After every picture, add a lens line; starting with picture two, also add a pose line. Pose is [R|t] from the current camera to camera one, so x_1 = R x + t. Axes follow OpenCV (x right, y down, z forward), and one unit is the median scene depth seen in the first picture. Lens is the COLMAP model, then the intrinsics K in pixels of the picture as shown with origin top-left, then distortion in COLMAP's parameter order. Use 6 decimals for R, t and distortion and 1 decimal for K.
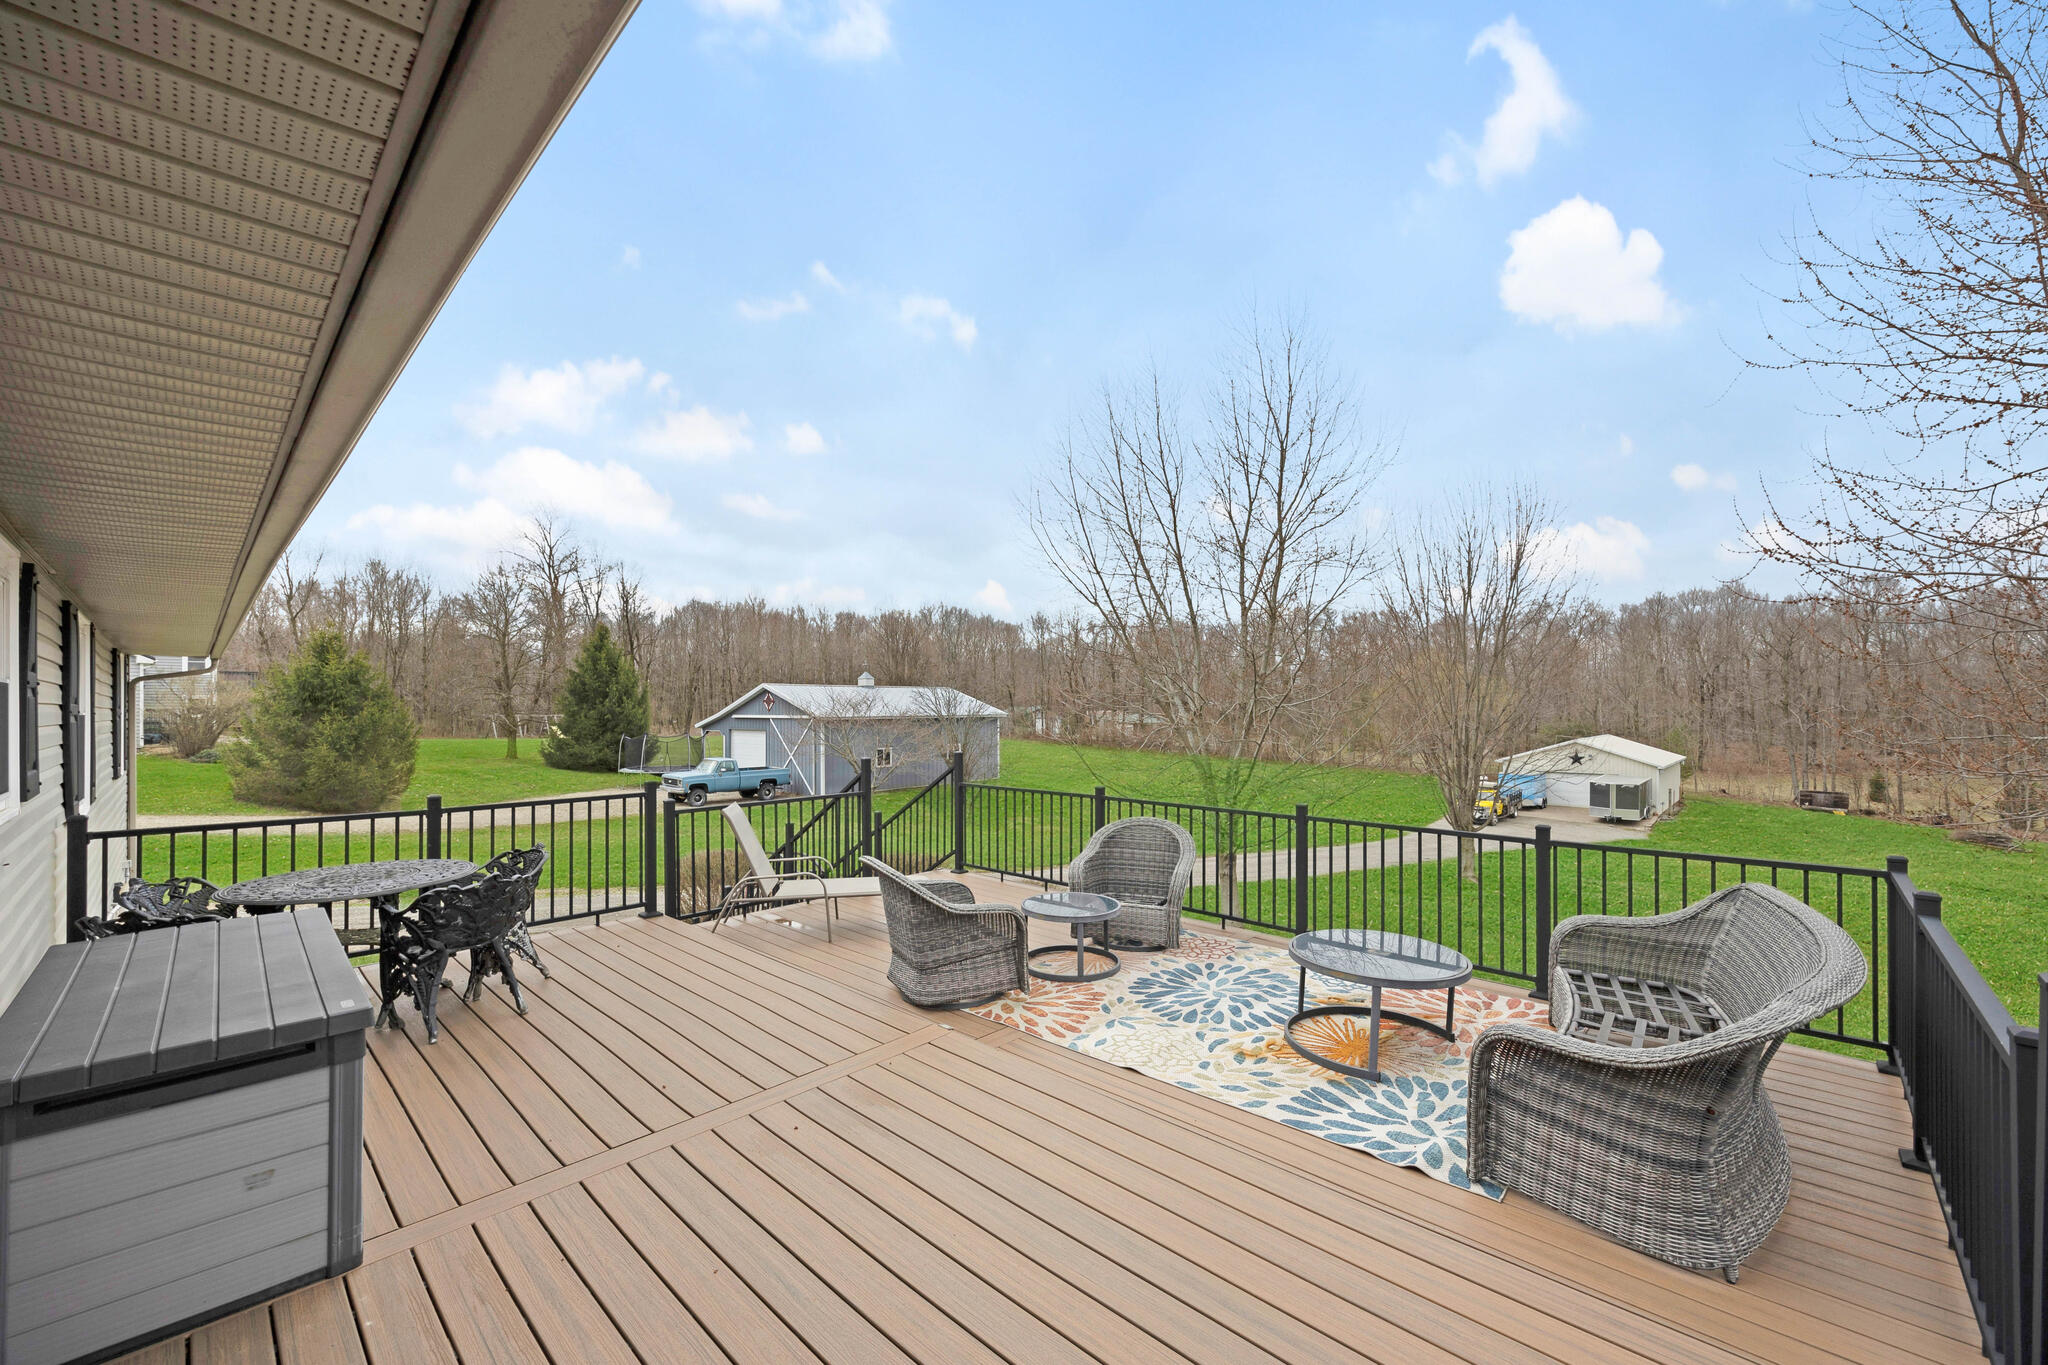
lens RADIAL K [[789.7, 0, 1024.0], [0, 789.7, 682.5], [0, 0, 1]] dist [-0.001207, -0.000021]
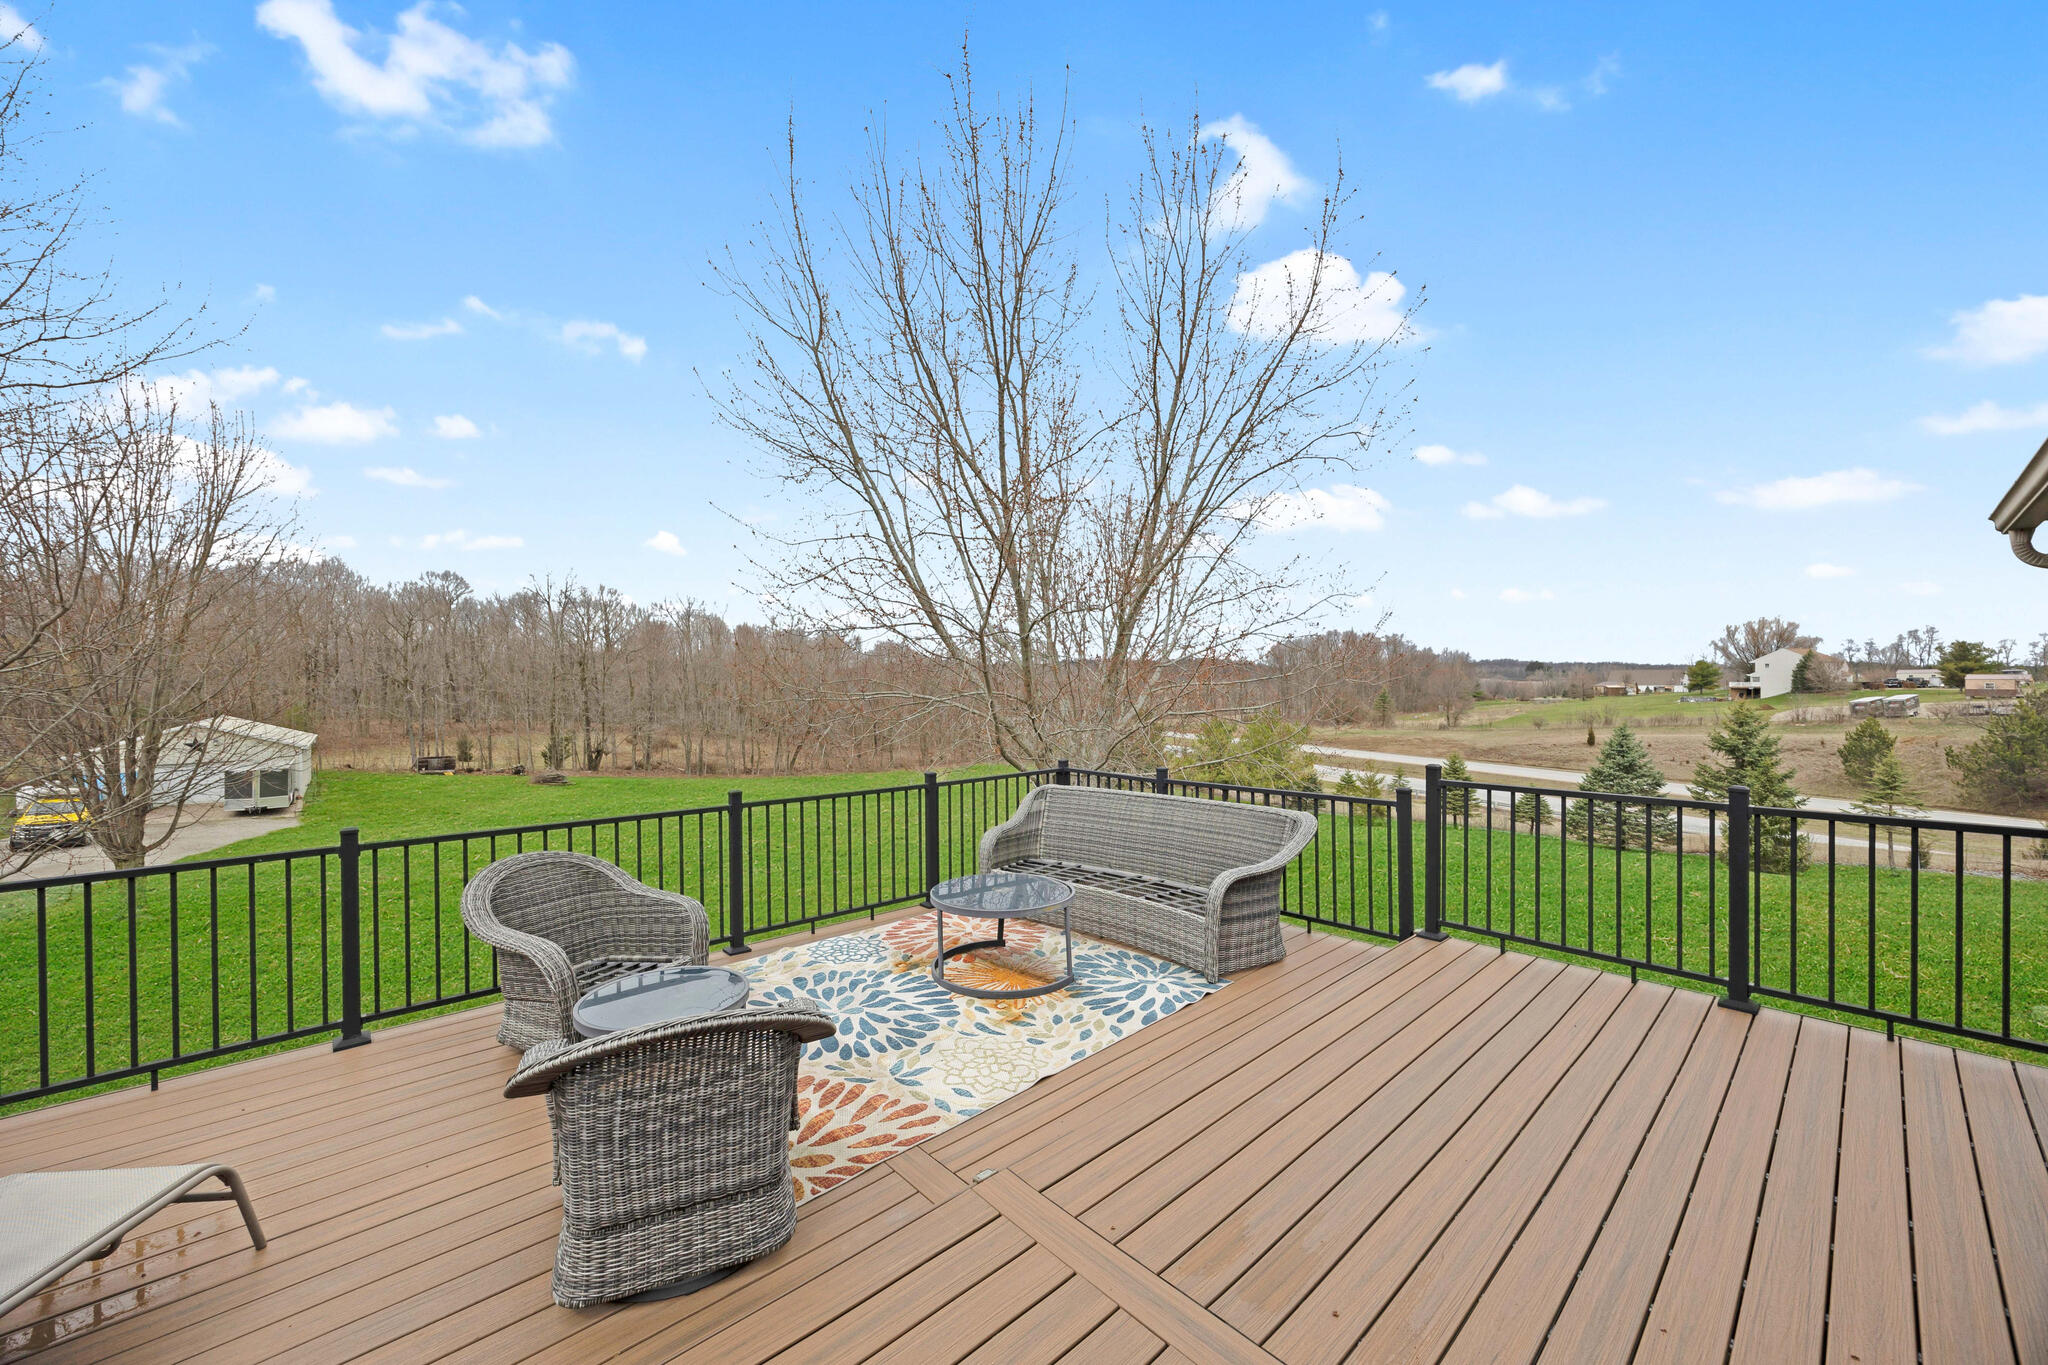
lens RADIAL K [[789.7, 0, 1024.0], [0, 789.7, 682.5], [0, 0, 1]] dist [-0.001207, -0.000021]
pose [[0.072065, -0.001698, 0.997399, -0.637966], [-0.028515, 0.999586, 0.003762, 0.030587], [-0.996992, -0.028712, 0.071986, 0.814377]]
